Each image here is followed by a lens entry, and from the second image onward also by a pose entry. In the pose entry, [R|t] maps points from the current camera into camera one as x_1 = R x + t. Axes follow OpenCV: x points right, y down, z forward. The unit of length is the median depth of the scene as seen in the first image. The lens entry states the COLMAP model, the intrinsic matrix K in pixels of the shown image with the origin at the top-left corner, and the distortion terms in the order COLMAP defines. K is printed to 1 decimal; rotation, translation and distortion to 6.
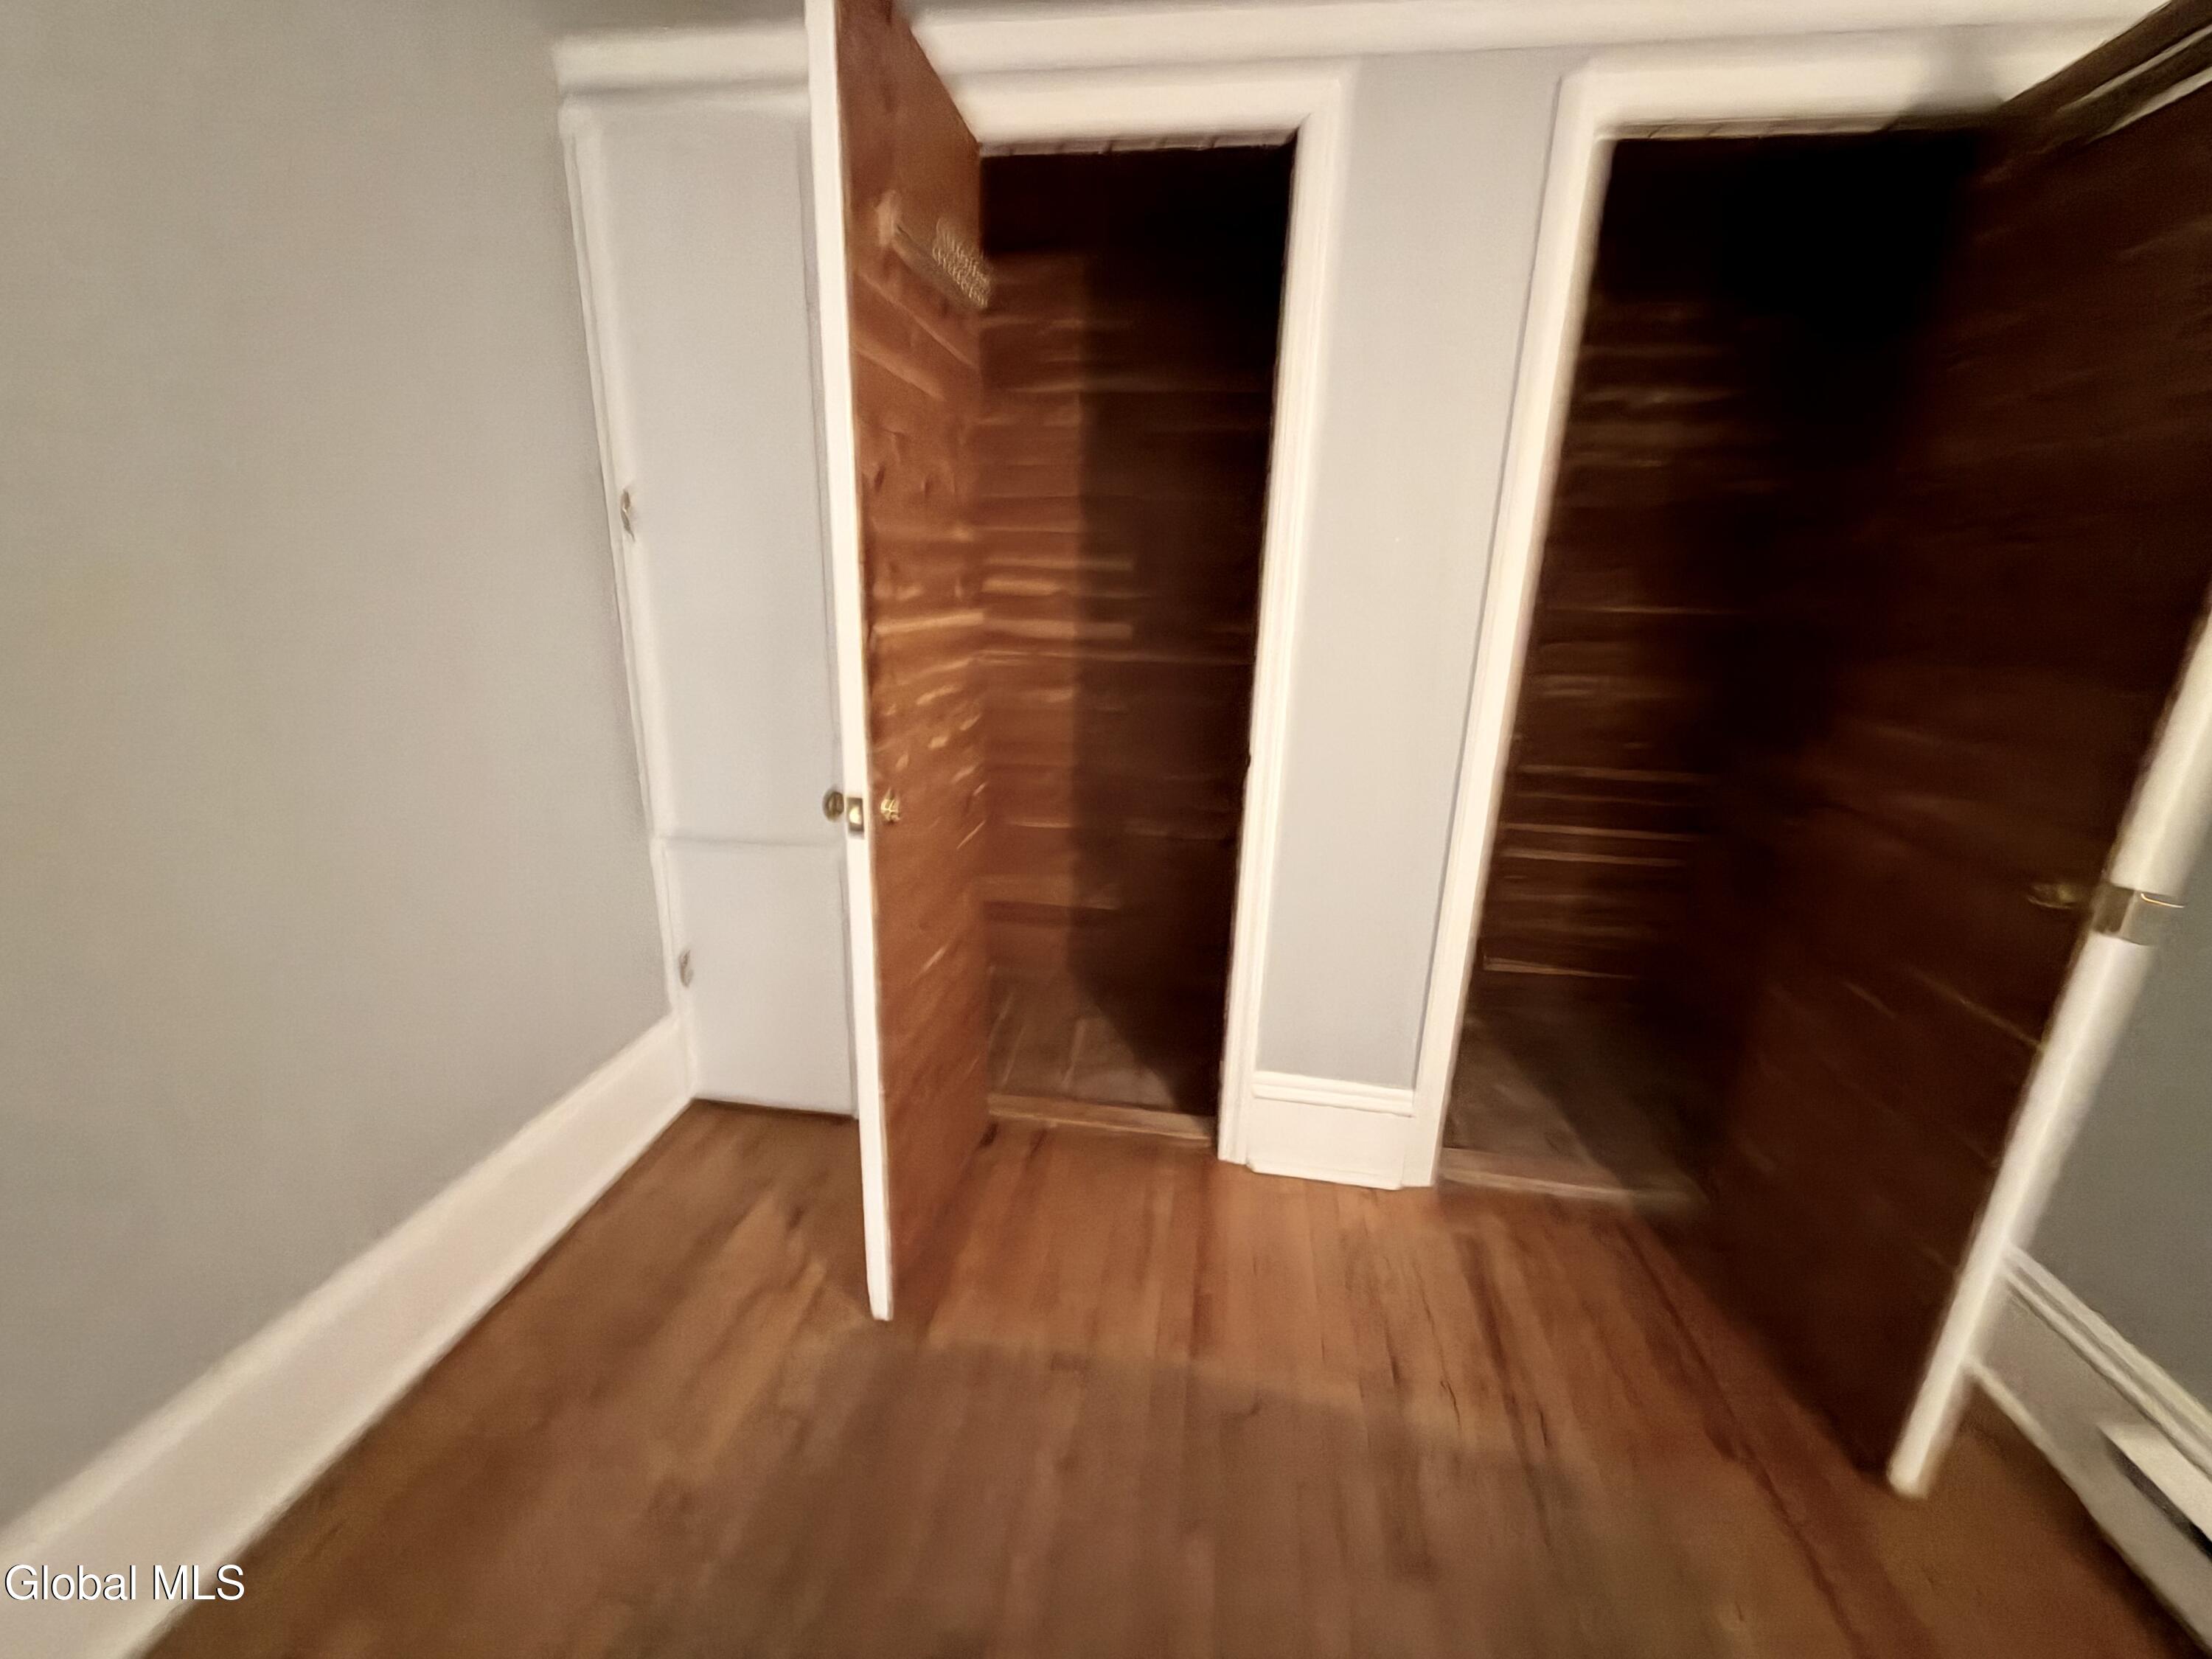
lens RADIAL K [[885.0, 0, 1096.6], [0, 885.0, 828.4], [0, 0, 1]] dist [-0.000459, -0.000002]
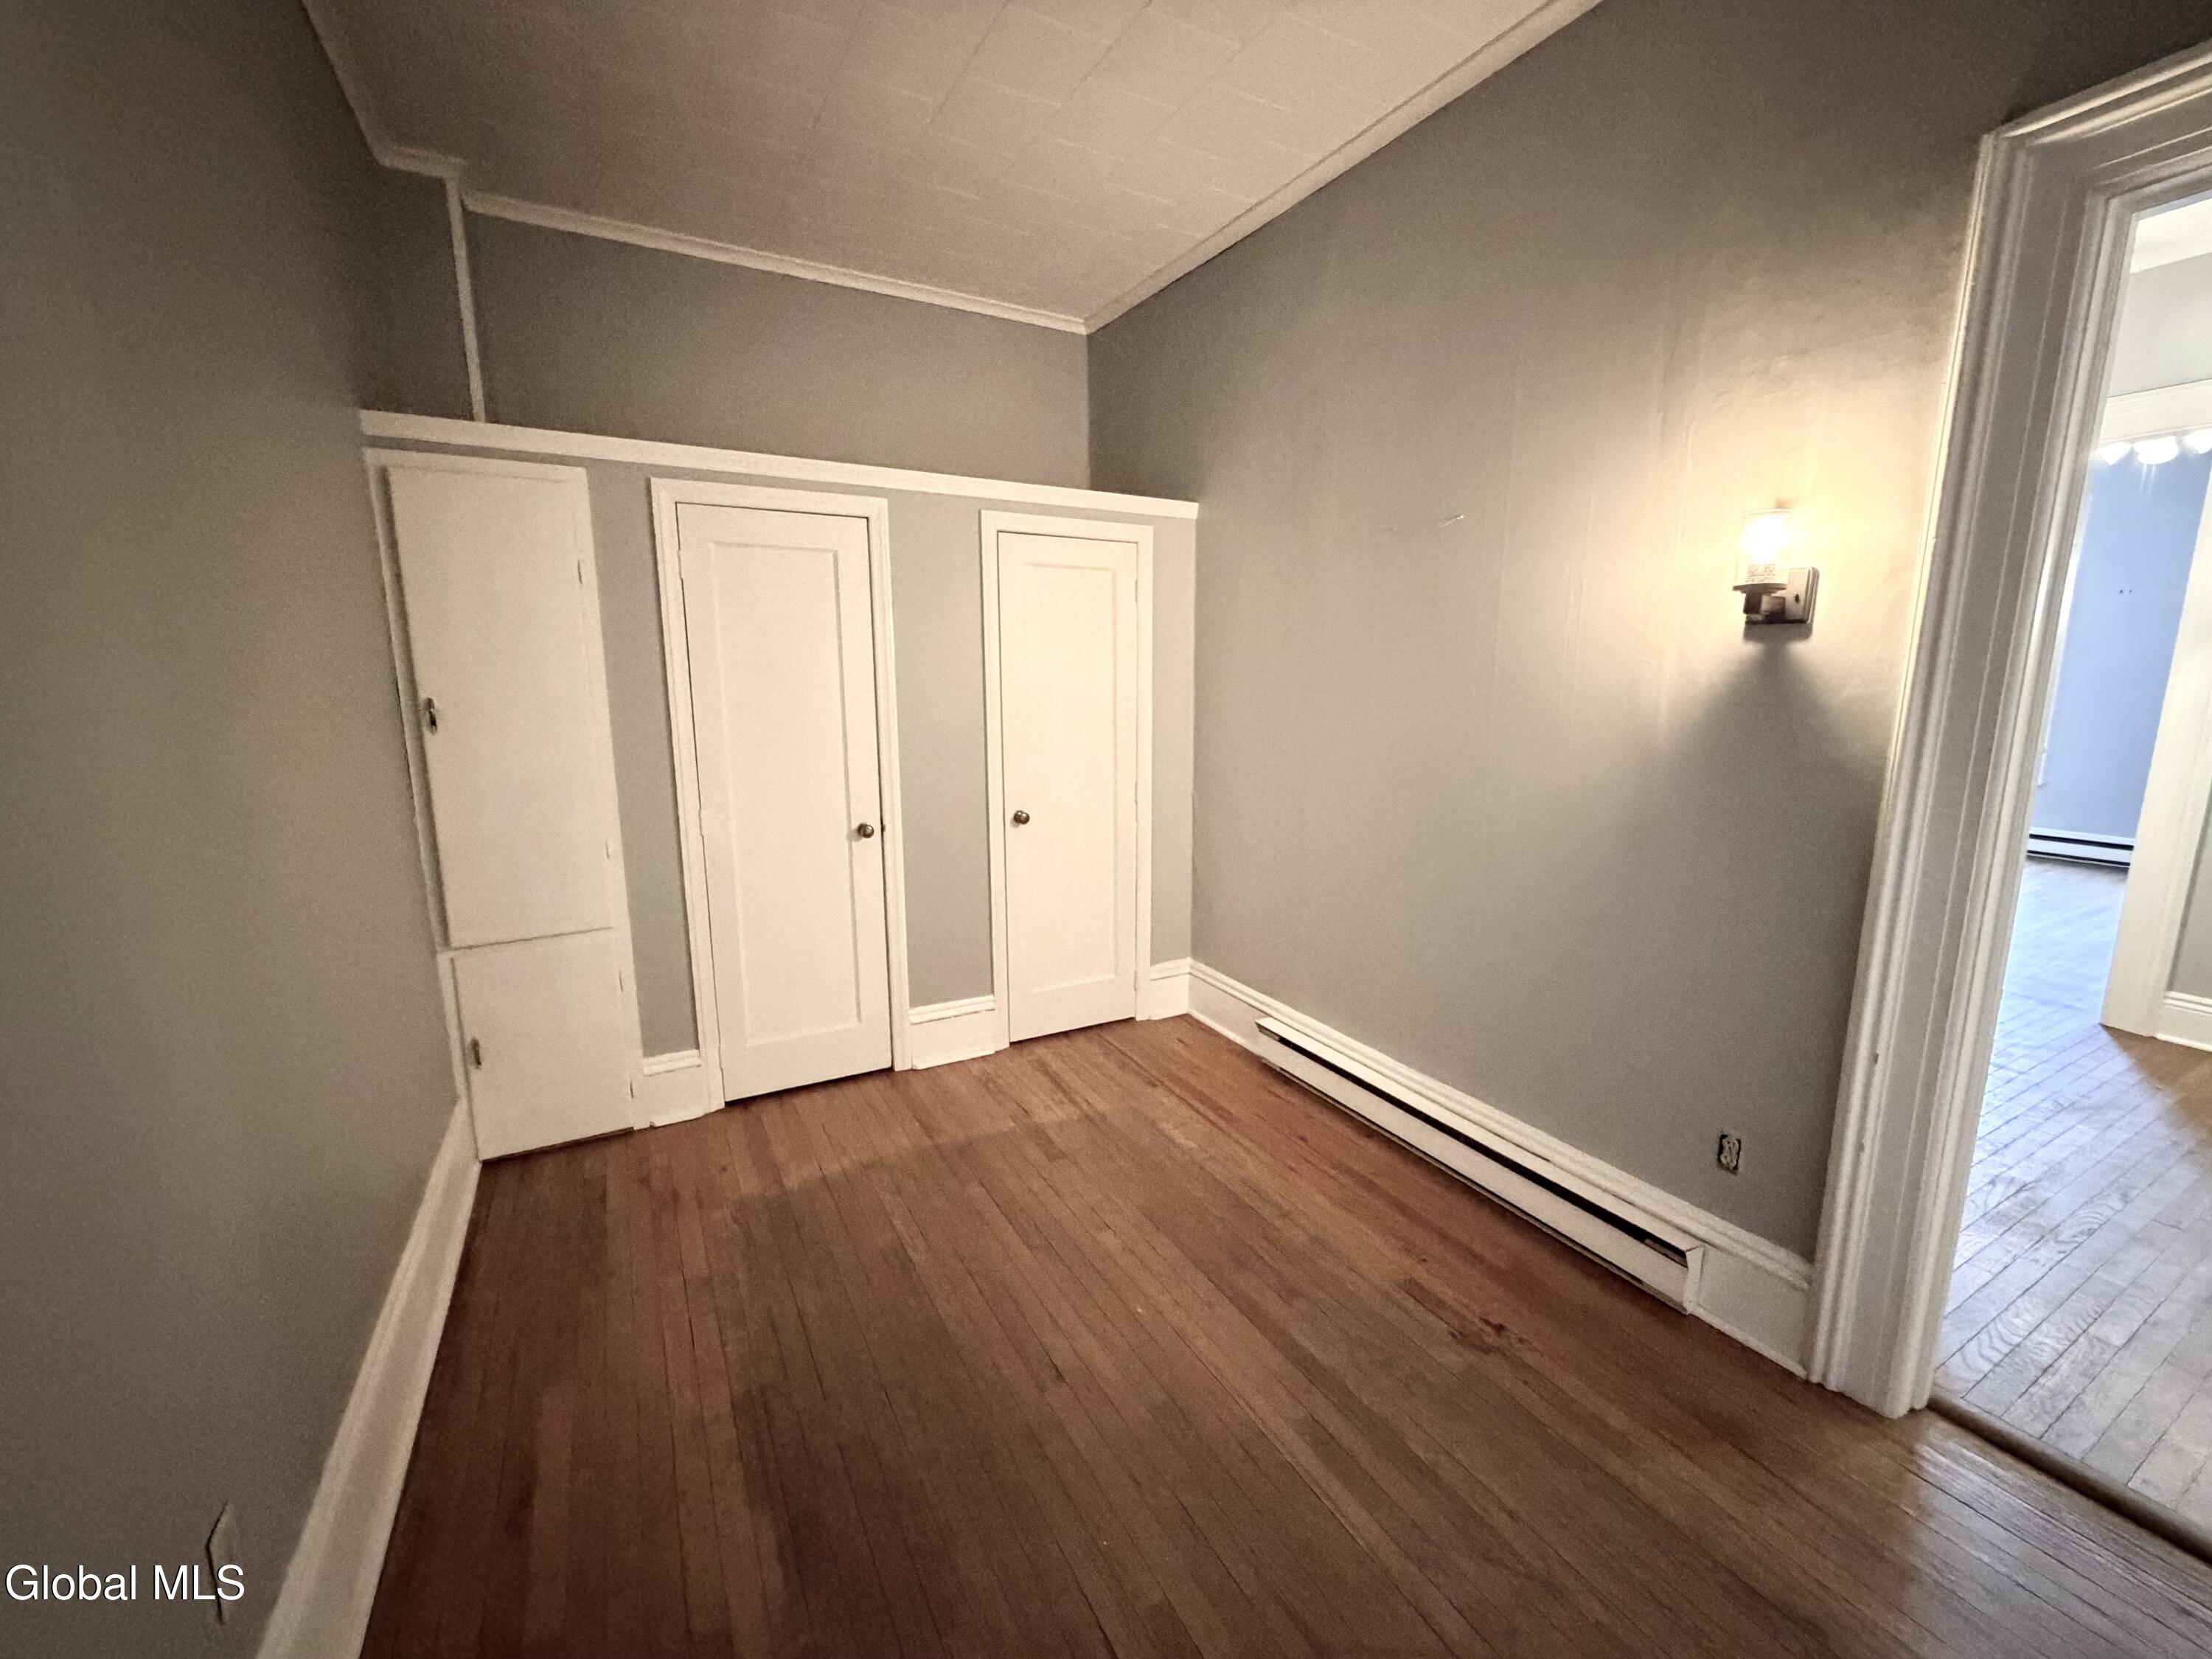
lens RADIAL K [[885.0, 0, 1096.6], [0, 885.0, 828.4], [0, 0, 1]] dist [-0.000459, -0.000002]
pose [[0.793857, -0.134676, 0.593004, -0.620977], [0.197927, 0.979292, -0.042560, 0.093417], [-0.574992, 0.151158, 0.804074, -0.793122]]
